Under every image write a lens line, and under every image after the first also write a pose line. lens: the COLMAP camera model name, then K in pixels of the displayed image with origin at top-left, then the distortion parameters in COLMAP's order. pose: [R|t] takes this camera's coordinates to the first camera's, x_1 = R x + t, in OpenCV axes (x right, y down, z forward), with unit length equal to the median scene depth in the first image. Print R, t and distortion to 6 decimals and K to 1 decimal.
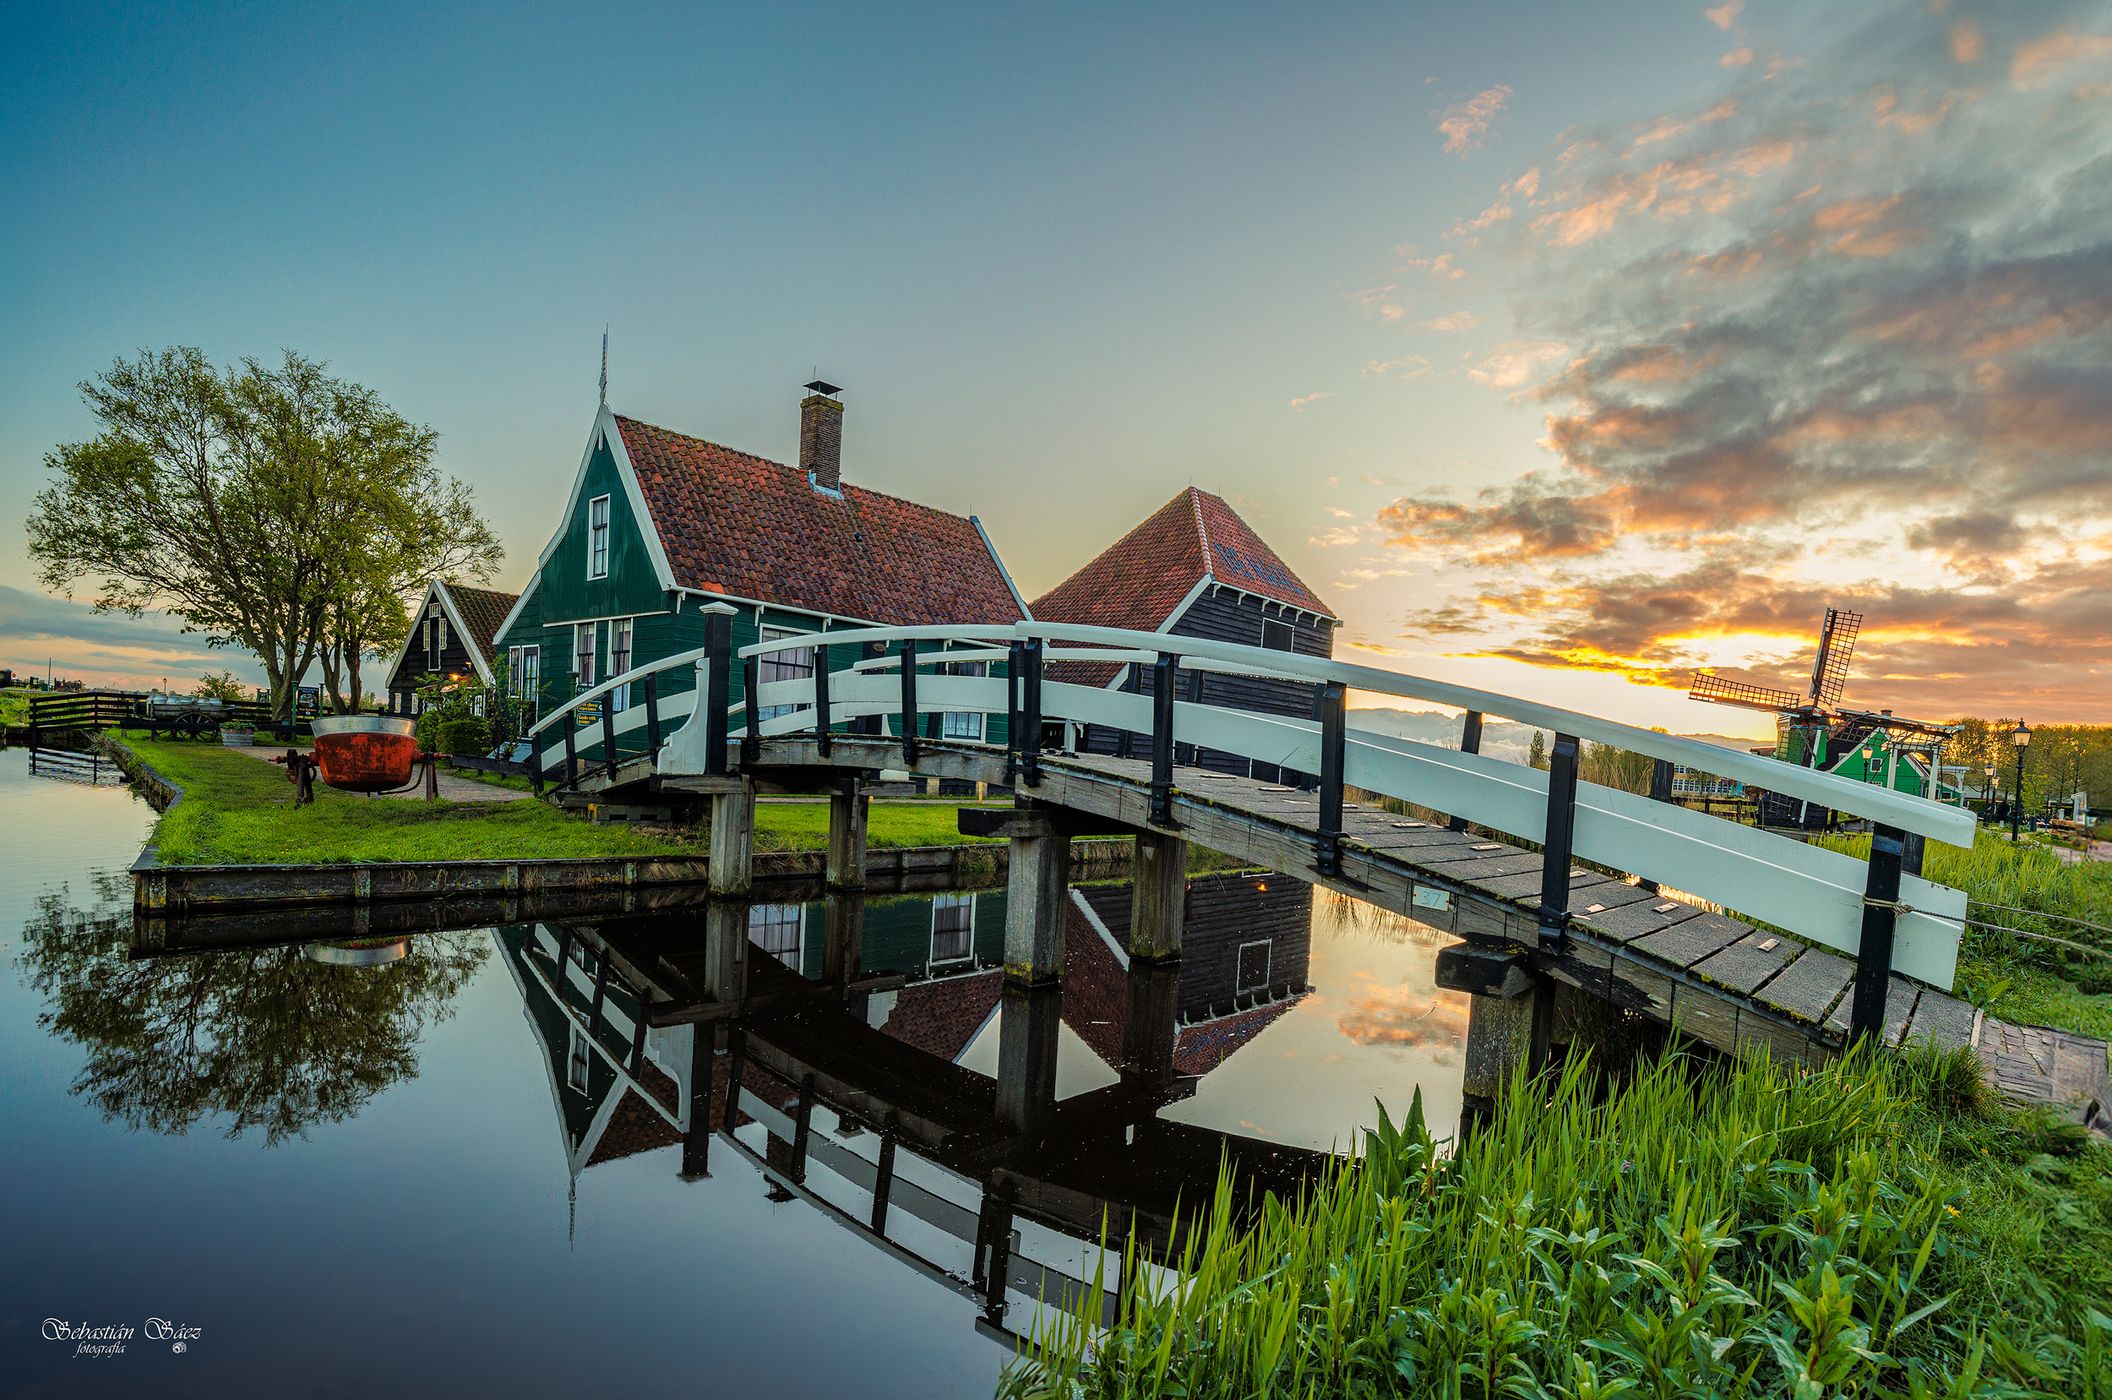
lens RADIAL K [[975.7, 0, 1103.7], [0, 975.7, 794.4], [0, 0, 1]] dist [0.004591, 0.000281]
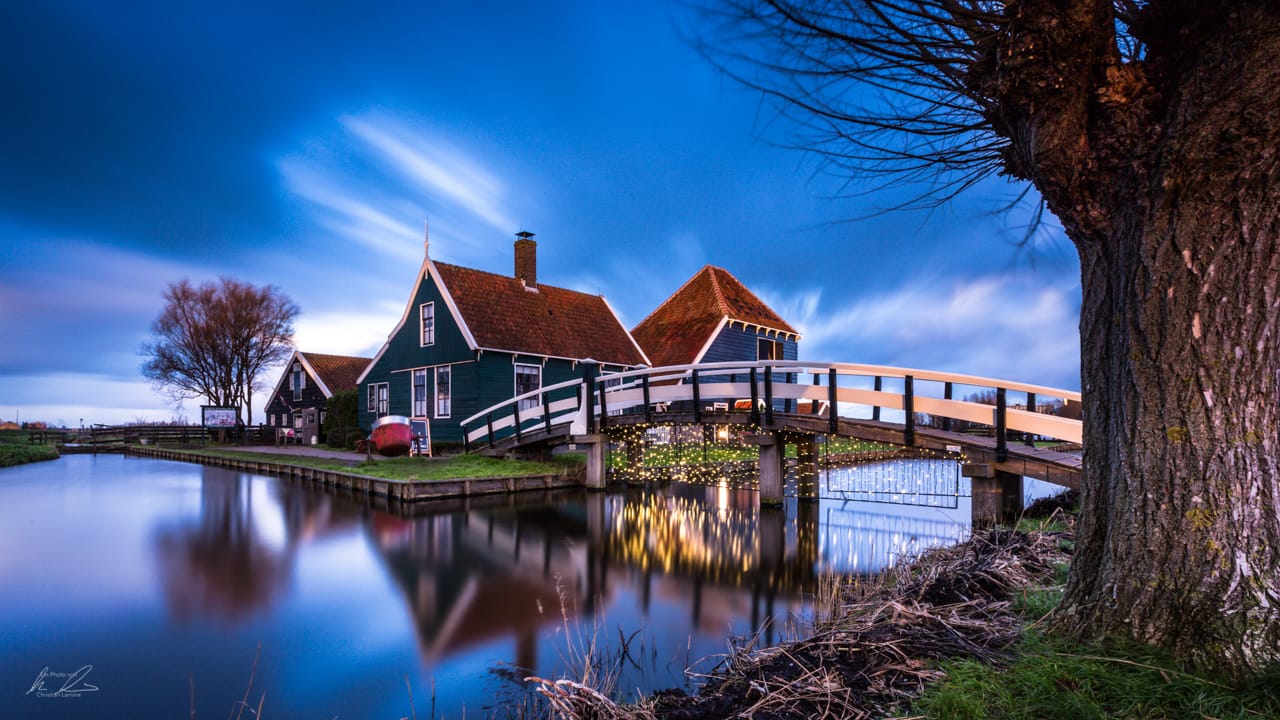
lens RADIAL K [[630.0, 0, 596.4], [0, 630.0, 422.3], [0, 0, 1]] dist [0.000641, 0.002595]
pose [[0.996569, -0.066464, -0.049321, -0.144228], [0.063931, 0.996636, -0.051274, 0.013045], [0.052563, 0.047945, 0.997466, -0.211815]]
